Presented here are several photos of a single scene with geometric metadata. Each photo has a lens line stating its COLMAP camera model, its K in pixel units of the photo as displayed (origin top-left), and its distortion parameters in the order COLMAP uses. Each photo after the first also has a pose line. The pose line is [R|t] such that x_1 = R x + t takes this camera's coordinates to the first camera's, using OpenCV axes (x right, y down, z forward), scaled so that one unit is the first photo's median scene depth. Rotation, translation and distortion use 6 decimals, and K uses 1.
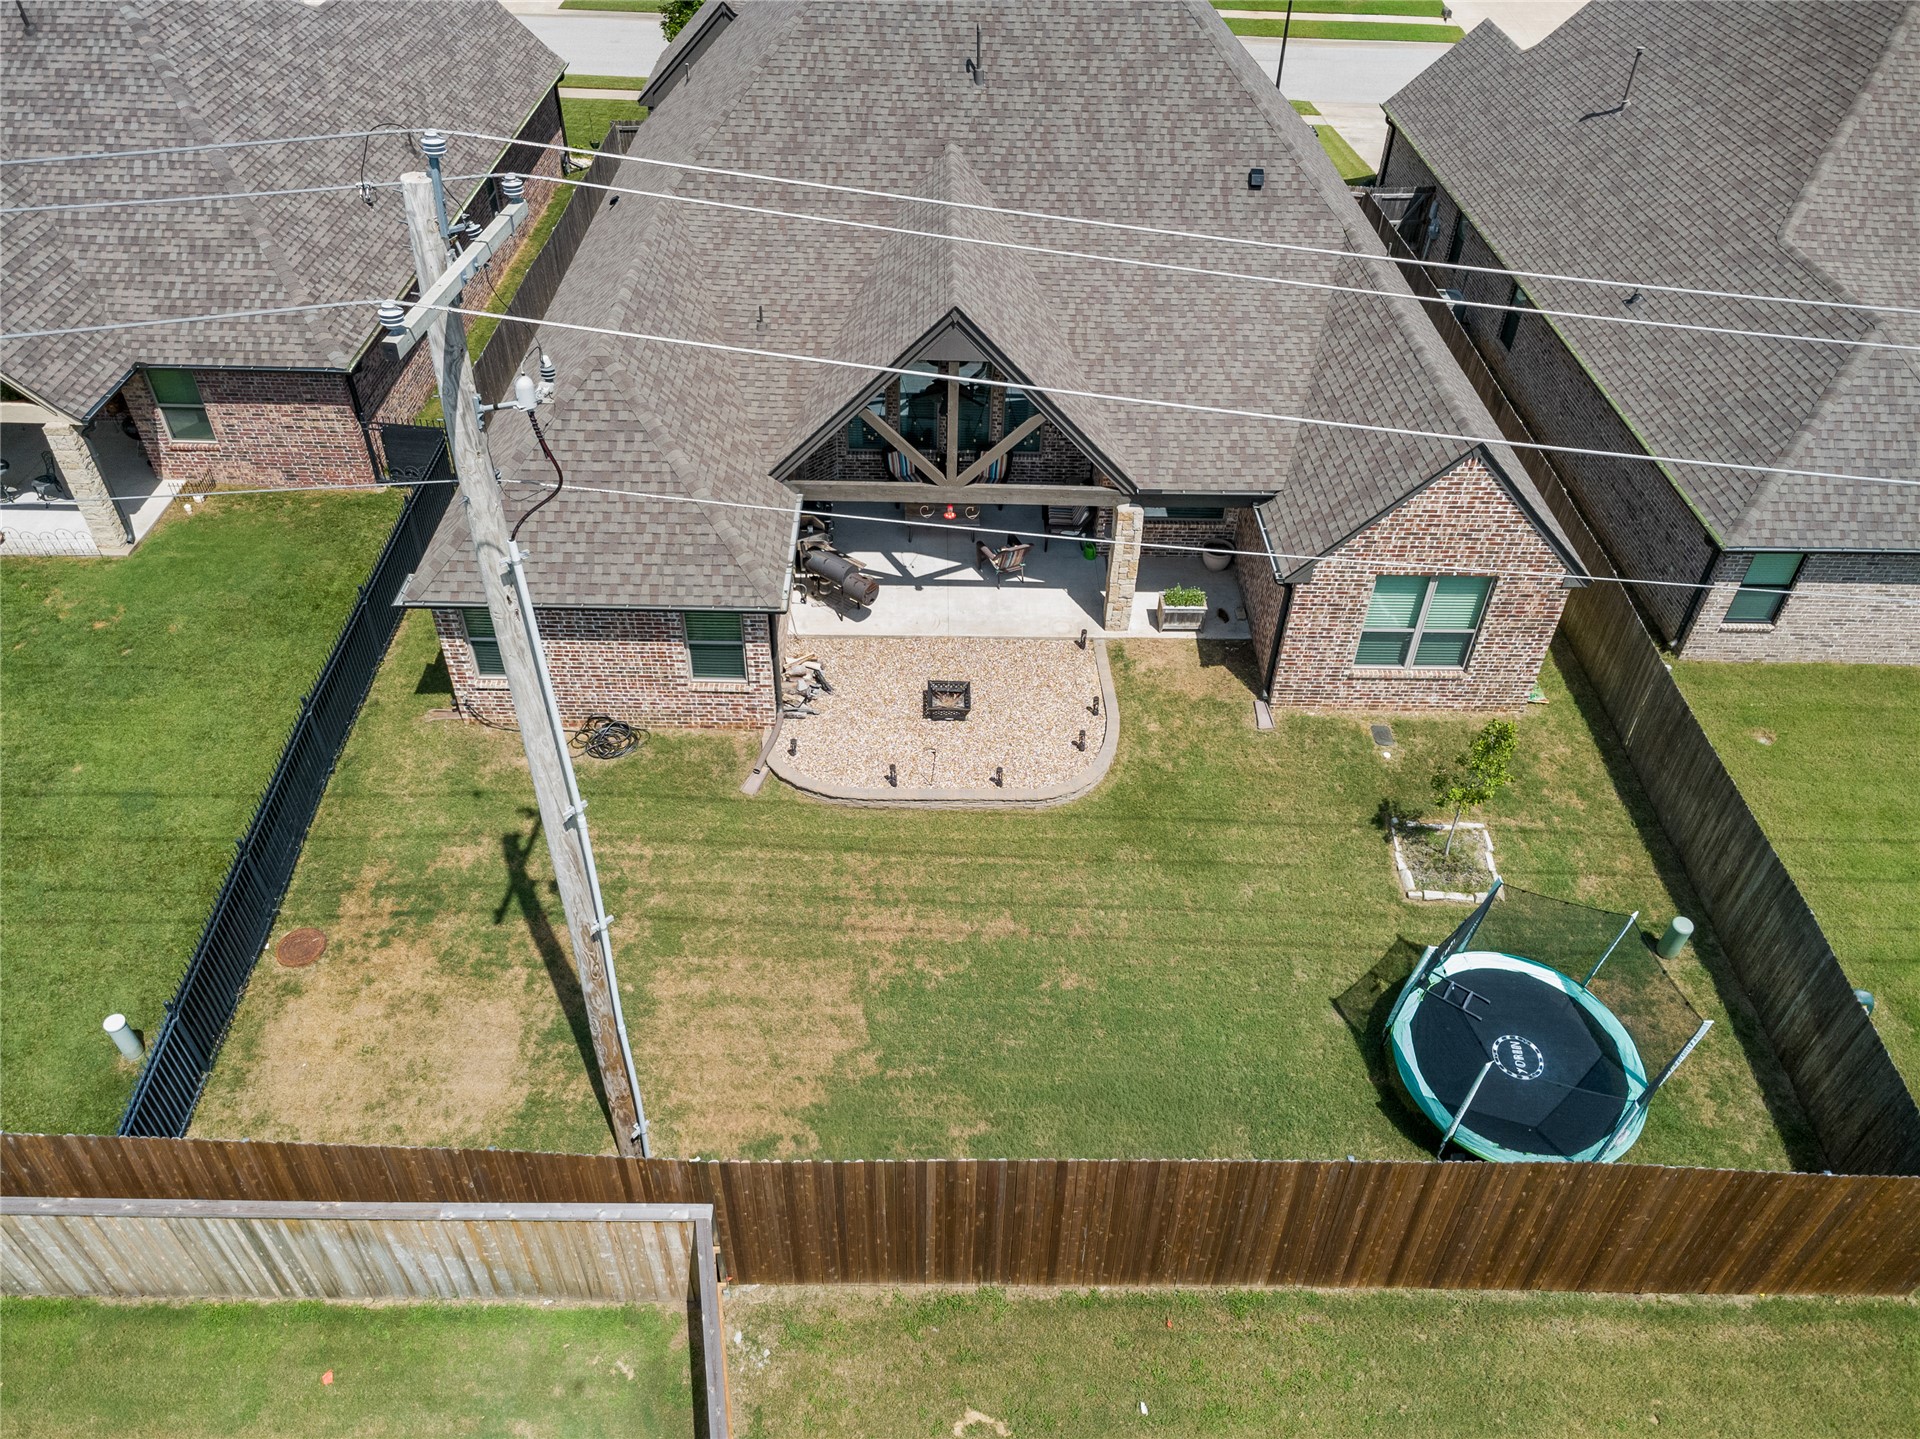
lens RADIAL K [[1396.9, 0, 960.0], [0, 1396.9, 719.5], [0, 0, 1]] dist [0.003425, 0.001006]
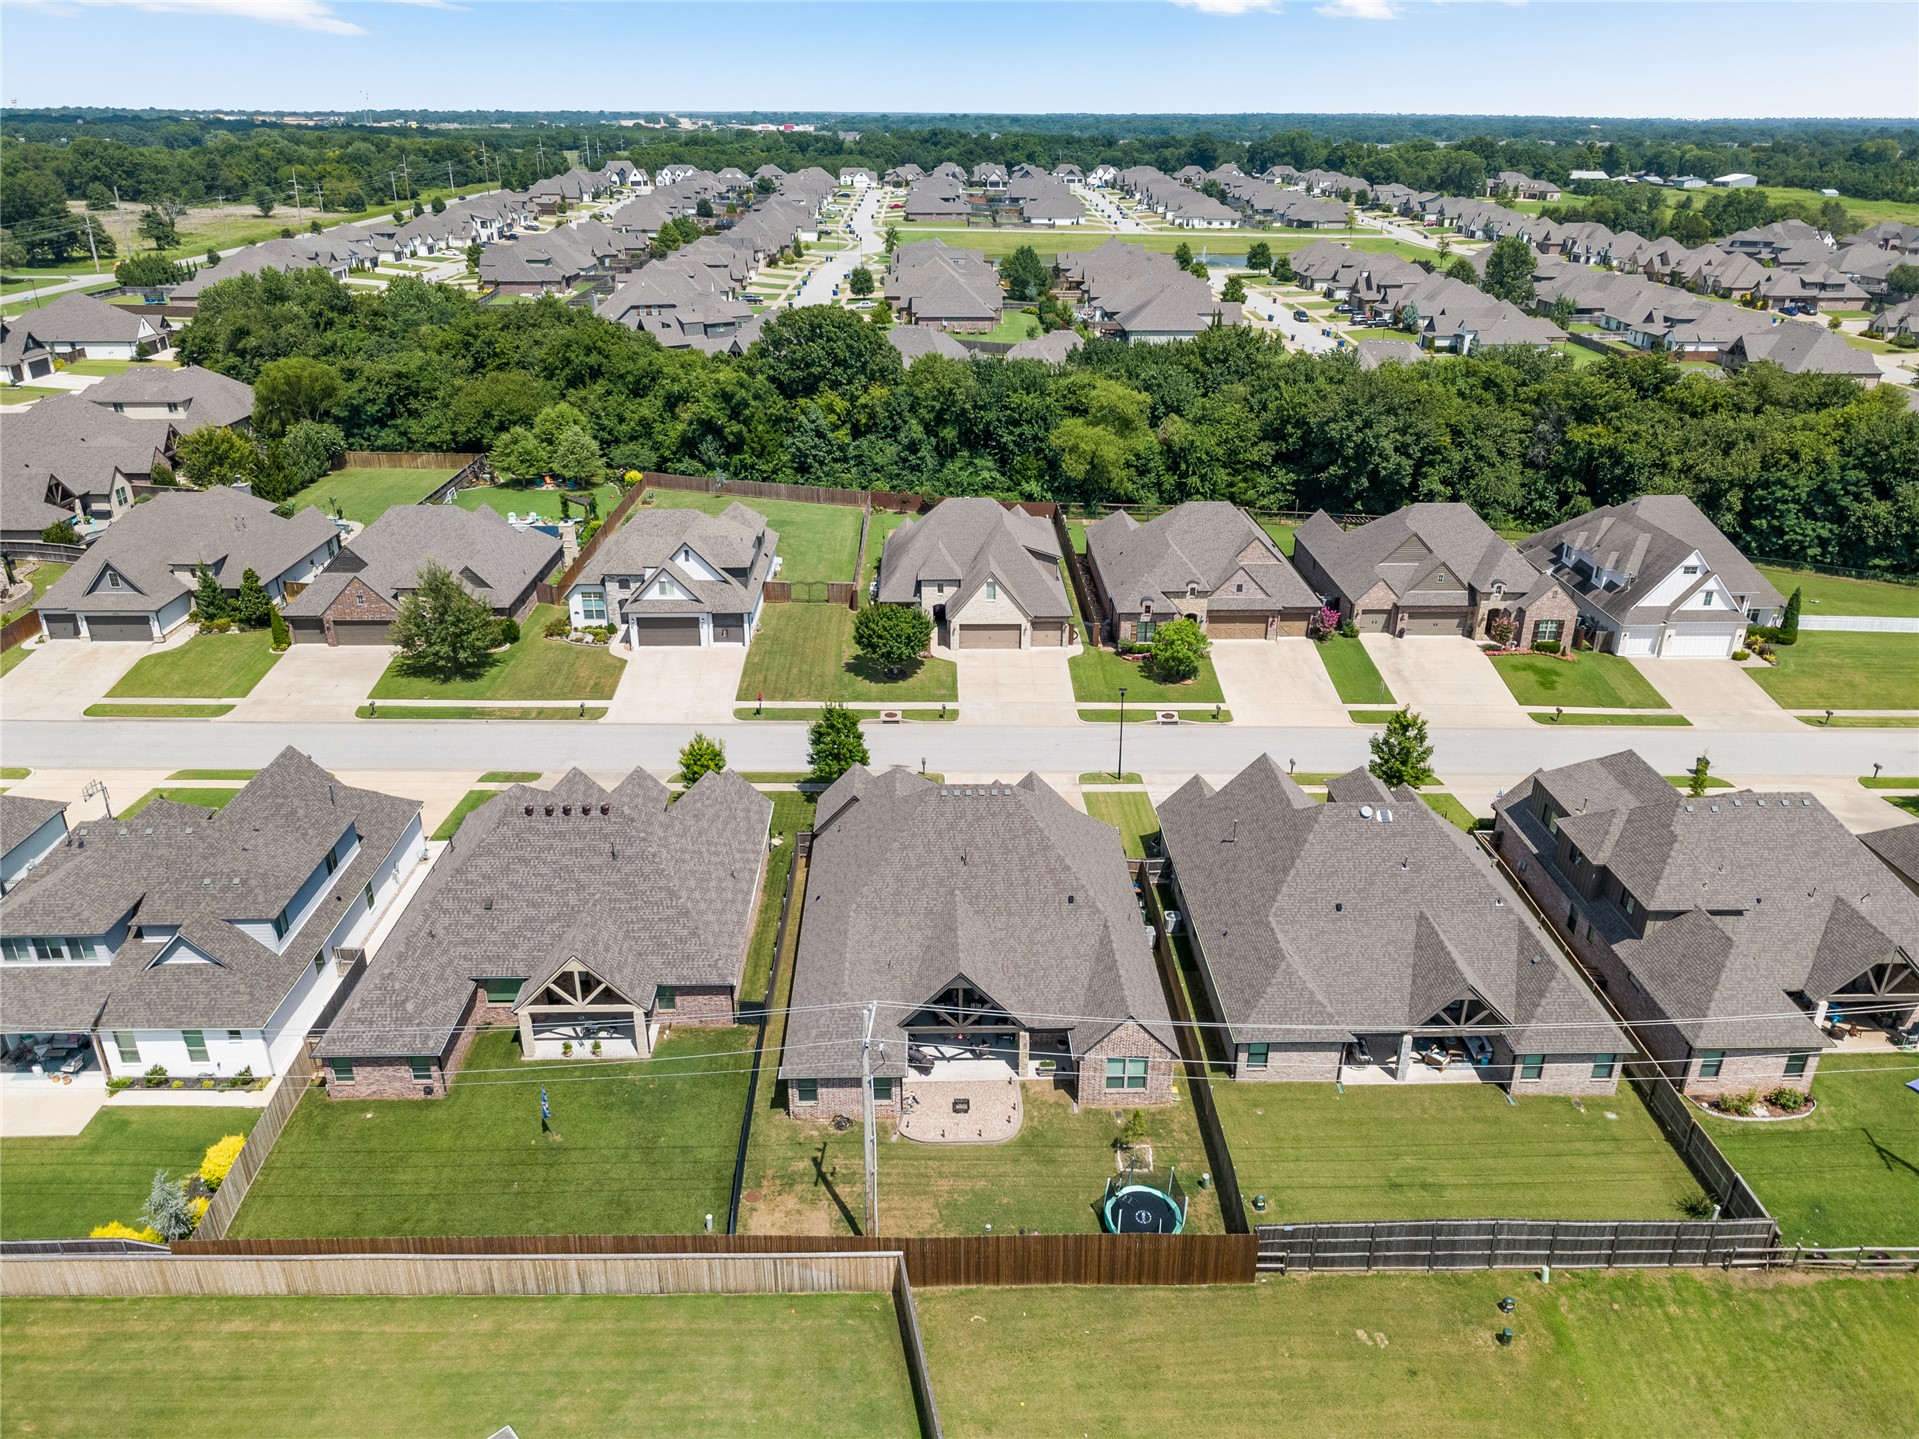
lens RADIAL K [[1396.2, 0, 959.5], [0, 1396.2, 719.5], [0, 0, 1]] dist [0.003425, 0.001006]
pose [[0.999624, -0.026574, 0.006734, -0.011111], [0.027403, 0.961758, -0.272525, 0.004604], [0.000766, 0.272607, 0.962125, -1.935303]]
